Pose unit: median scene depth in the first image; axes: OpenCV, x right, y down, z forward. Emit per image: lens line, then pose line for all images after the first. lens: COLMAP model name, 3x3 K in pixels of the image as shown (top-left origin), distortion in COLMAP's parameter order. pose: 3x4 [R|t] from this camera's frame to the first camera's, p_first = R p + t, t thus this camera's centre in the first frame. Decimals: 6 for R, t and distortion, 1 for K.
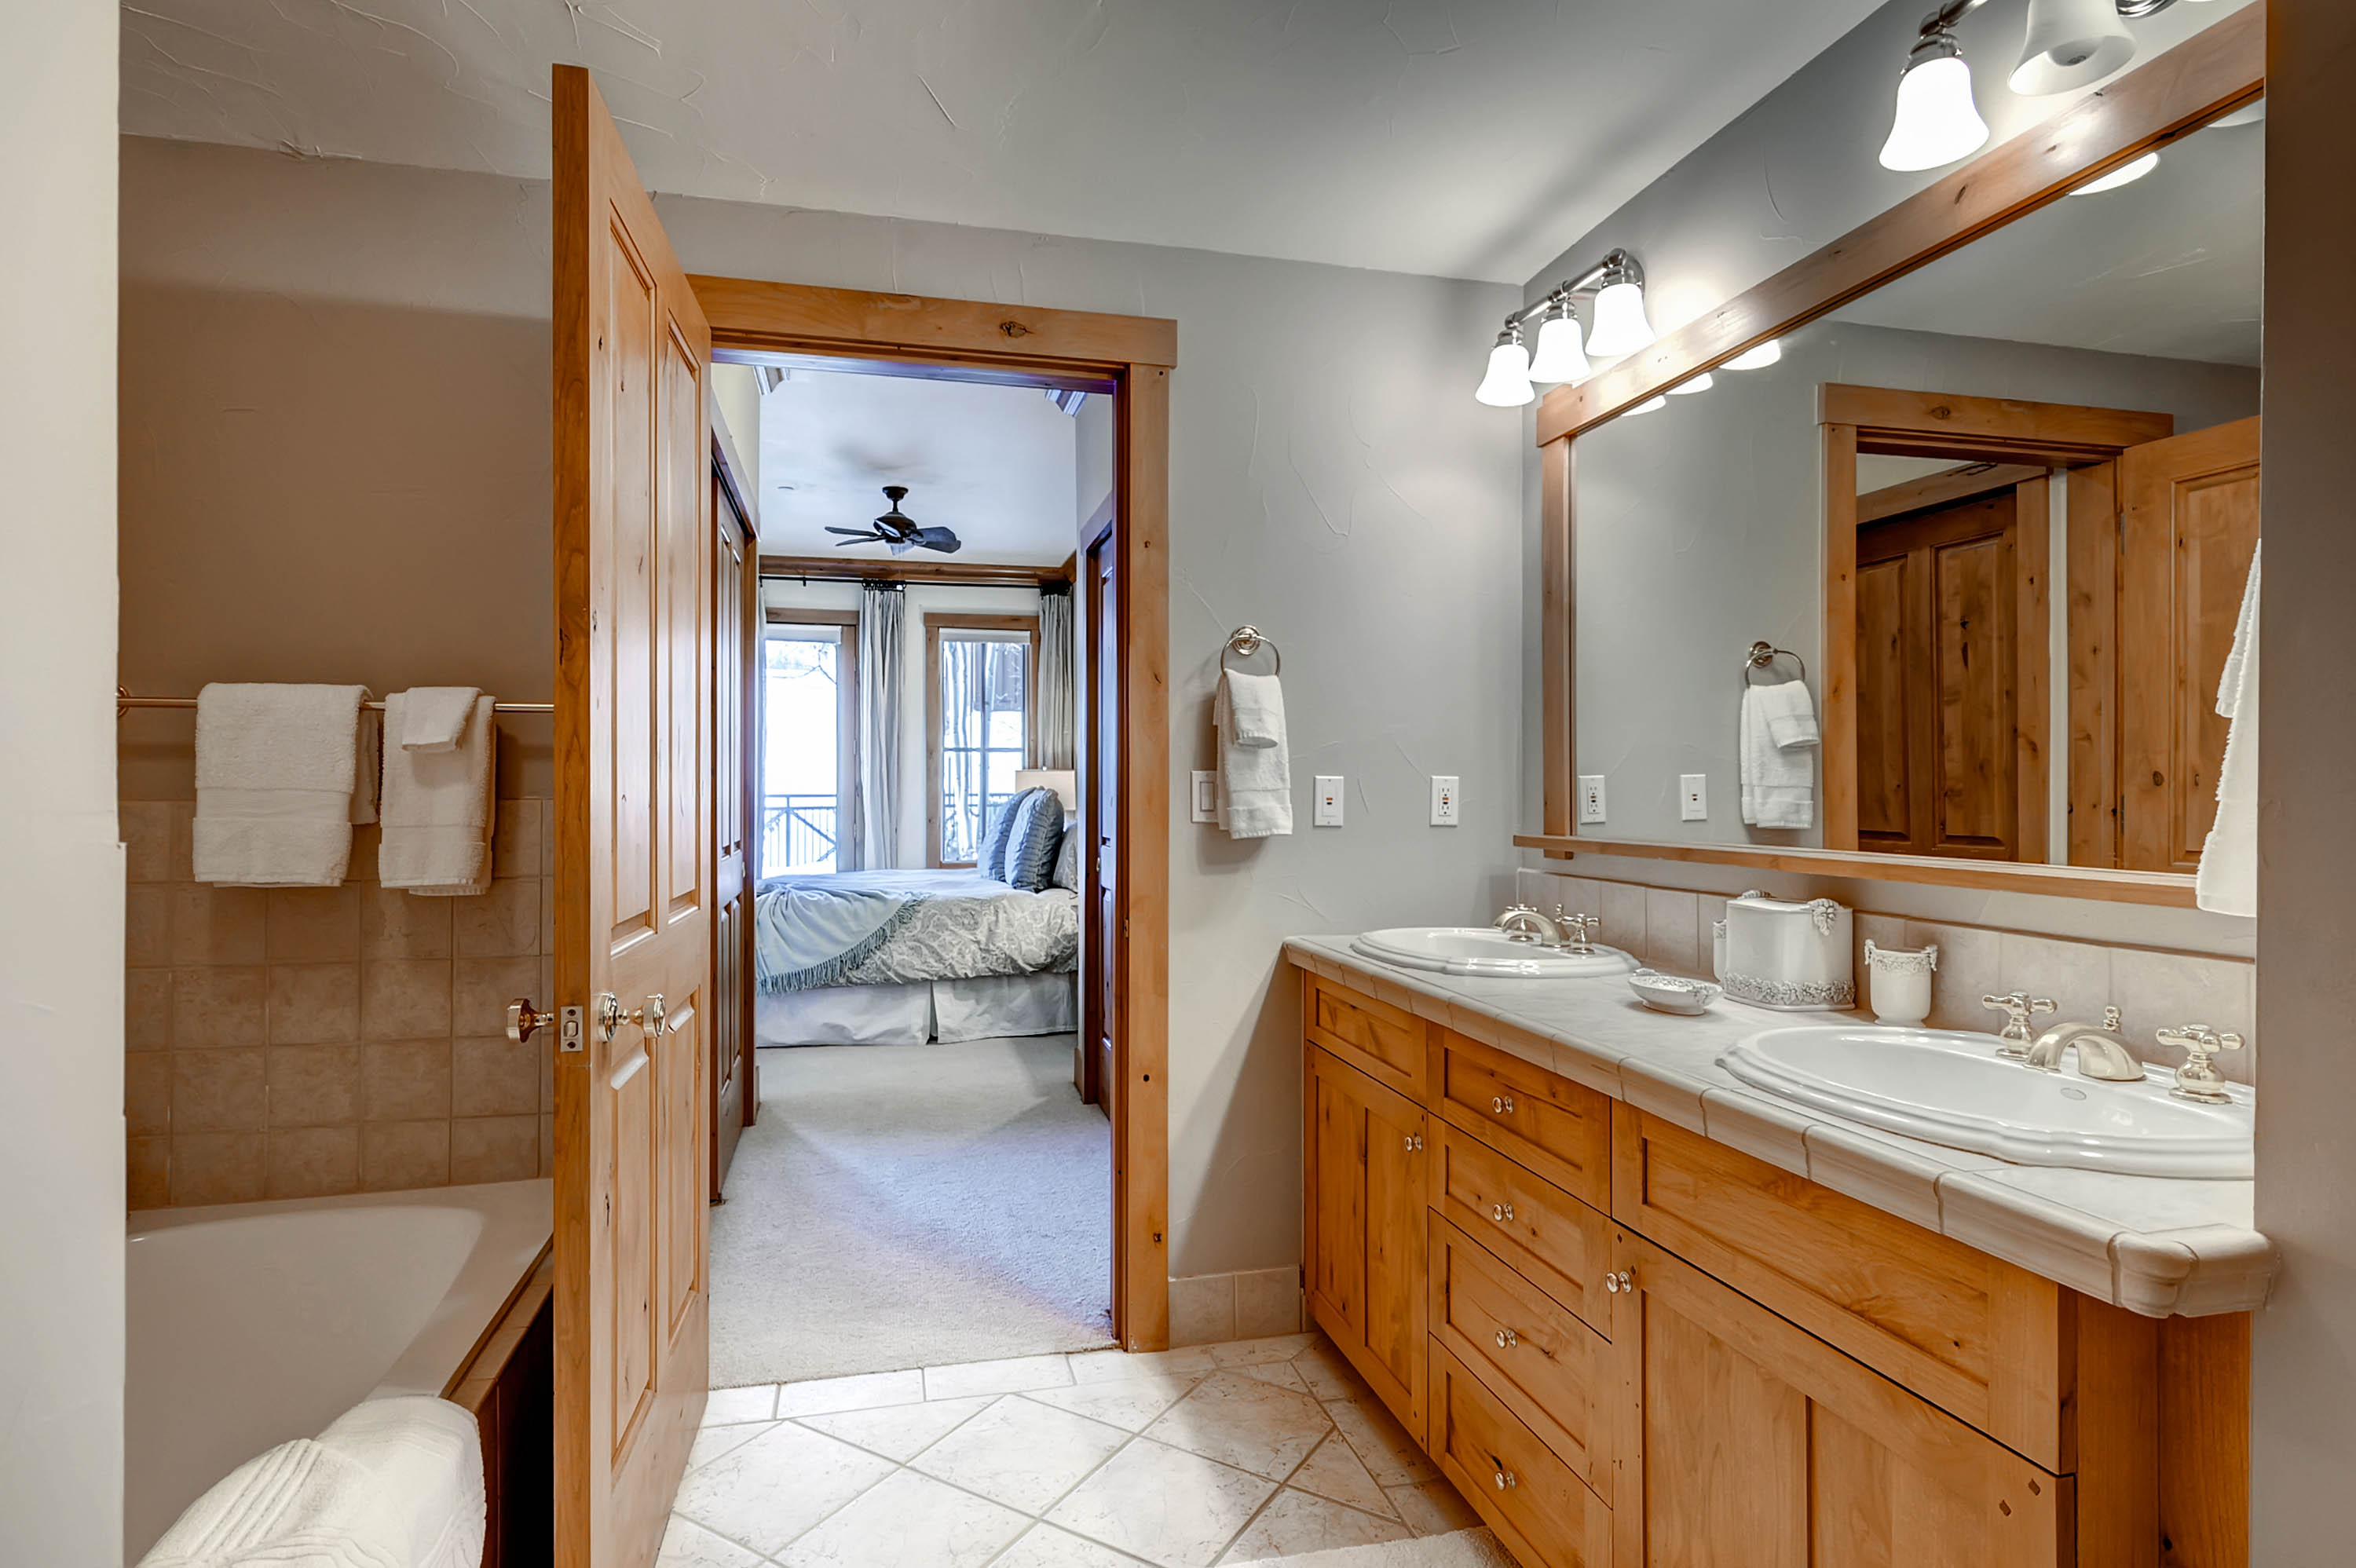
lens RADIAL K [[1238.0, 0, 1176.9], [0, 1238.0, 803.4], [0, 0, 1]] dist [0.004664, 0.000645]
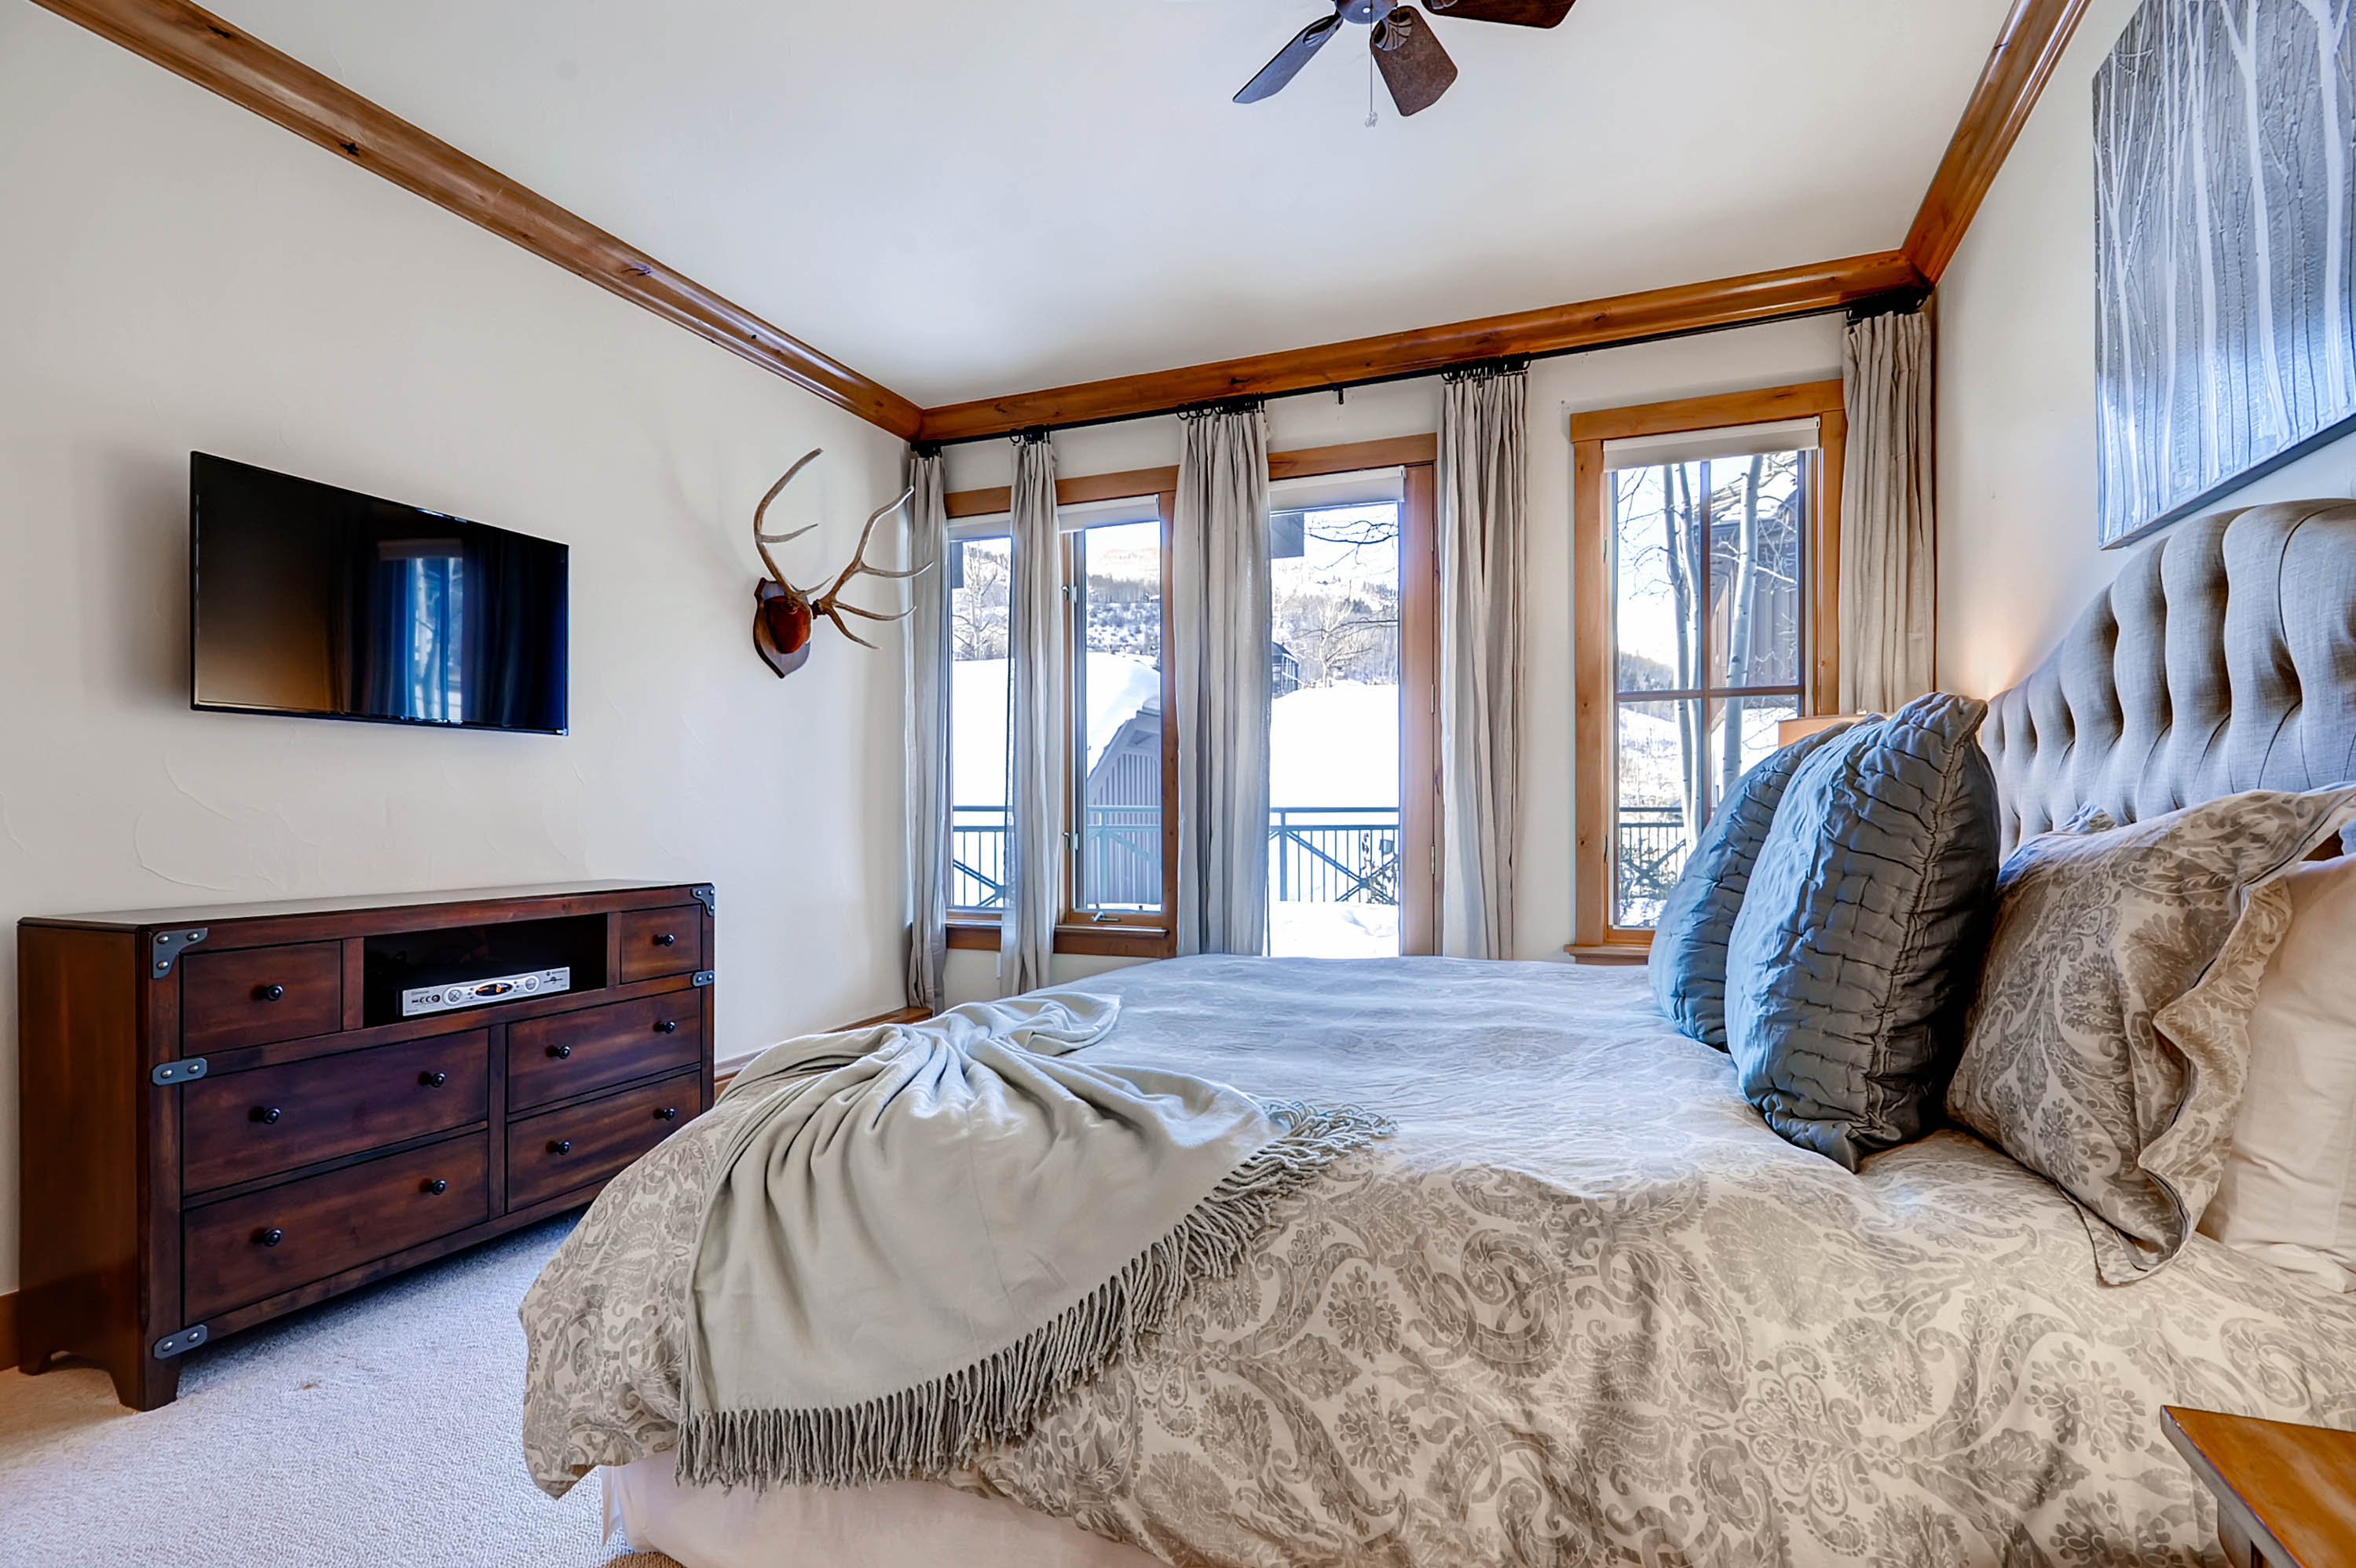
lens RADIAL K [[1238.0, 0, 1176.9], [0, 1238.0, 803.4], [0, 0, 1]] dist [0.004664, 0.000645]
pose [[0.829164, -0.008145, -0.558946, -0.089926], [-0.010566, 0.999487, -0.030239, 0.016642], [0.558906, 0.030979, 0.828652, 0.736051]]
